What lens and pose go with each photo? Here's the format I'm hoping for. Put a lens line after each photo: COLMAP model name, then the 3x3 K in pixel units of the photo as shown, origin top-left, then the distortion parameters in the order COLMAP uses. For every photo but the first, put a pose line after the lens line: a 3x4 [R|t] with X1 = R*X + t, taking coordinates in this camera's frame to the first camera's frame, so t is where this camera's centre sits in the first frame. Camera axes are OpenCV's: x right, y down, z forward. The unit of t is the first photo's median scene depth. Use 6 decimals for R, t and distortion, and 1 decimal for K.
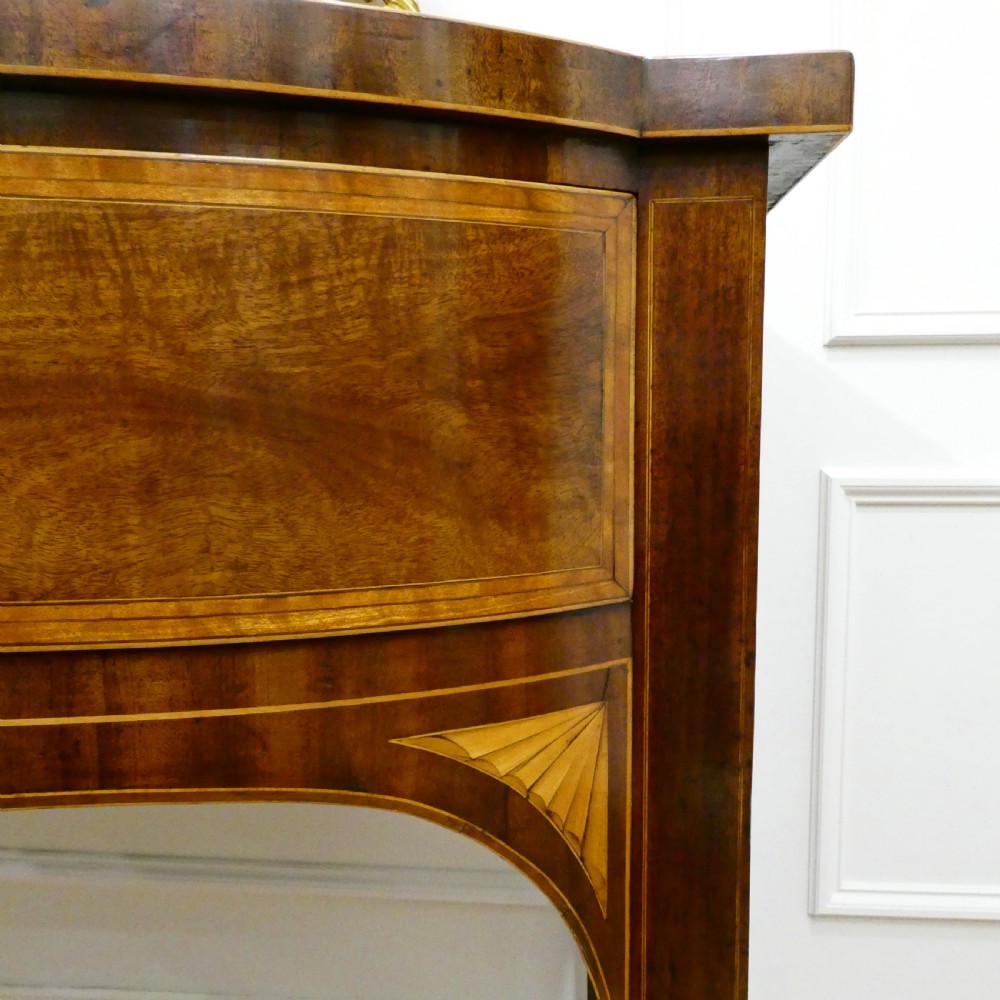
lens RADIAL K [[983.0, 0, 497.9], [0, 983.0, 502.5], [0, 0, 1]] dist [0.023723, 0.000000]
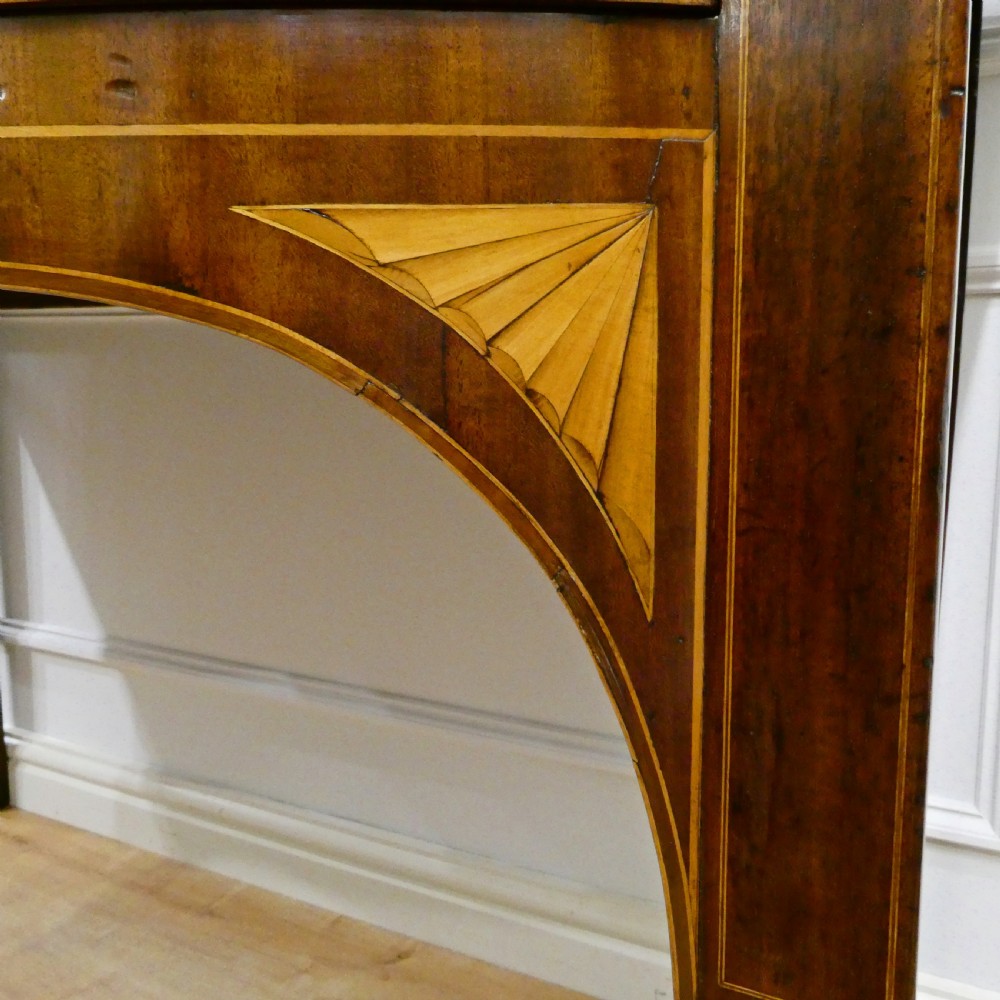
lens RADIAL K [[939.8, 0, 502.0], [0, 939.8, 502.6], [0, 0, 1]] dist [-0.007606, 0.000000]
pose [[0.920588, 0.060156, -0.385873, 0.244267], [-0.053631, 0.998178, 0.027663, 0.358934], [0.386834, -0.004771, 0.922137, 0.492468]]
